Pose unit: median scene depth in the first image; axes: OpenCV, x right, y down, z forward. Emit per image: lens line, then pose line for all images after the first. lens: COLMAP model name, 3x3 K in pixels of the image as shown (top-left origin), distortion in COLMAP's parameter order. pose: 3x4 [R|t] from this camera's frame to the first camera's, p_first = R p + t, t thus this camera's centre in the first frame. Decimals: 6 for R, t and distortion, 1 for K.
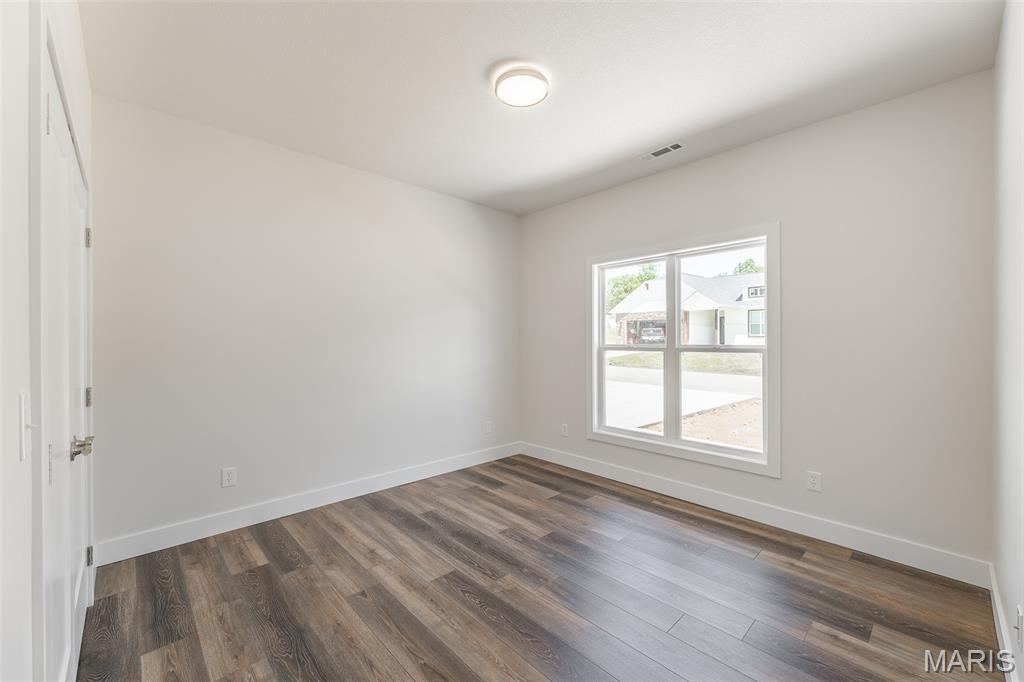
lens RADIAL K [[404.8, 0, 502.6], [0, 404.8, 340.5], [0, 0, 1]] dist [0.006740, -0.001605]
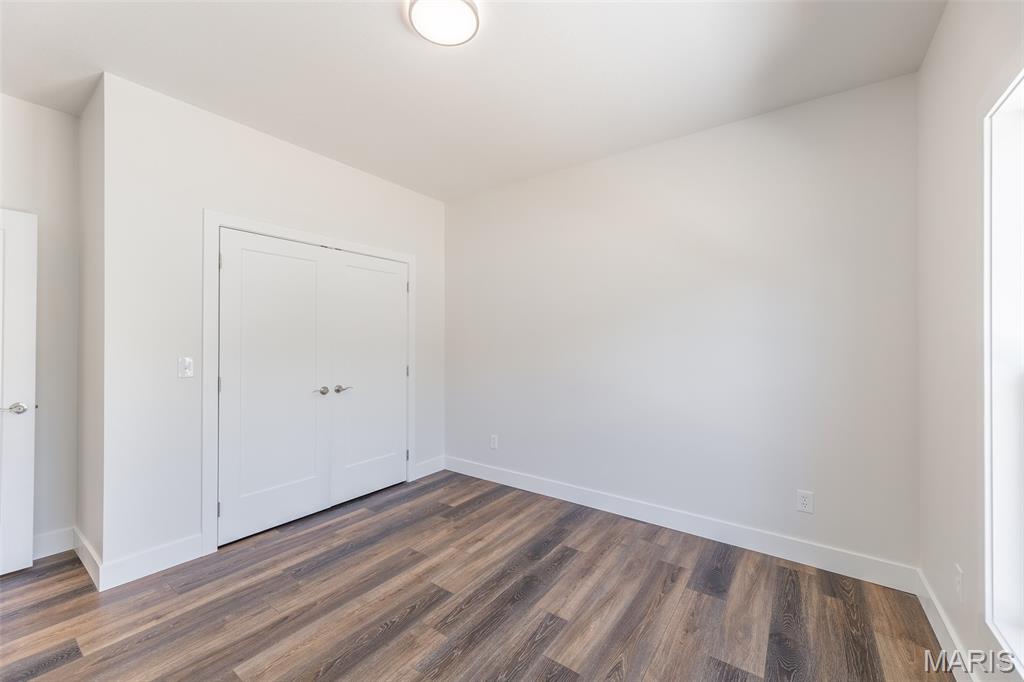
lens RADIAL K [[404.8, 0, 511.4], [0, 404.8, 340.8], [0, 0, 1]] dist [0.006740, -0.001605]
pose [[0.204195, 0.000800, -0.978930, 0.645321], [-0.006261, 0.999980, -0.000489, -0.002225], [0.978910, 0.006229, 0.204196, 0.755864]]
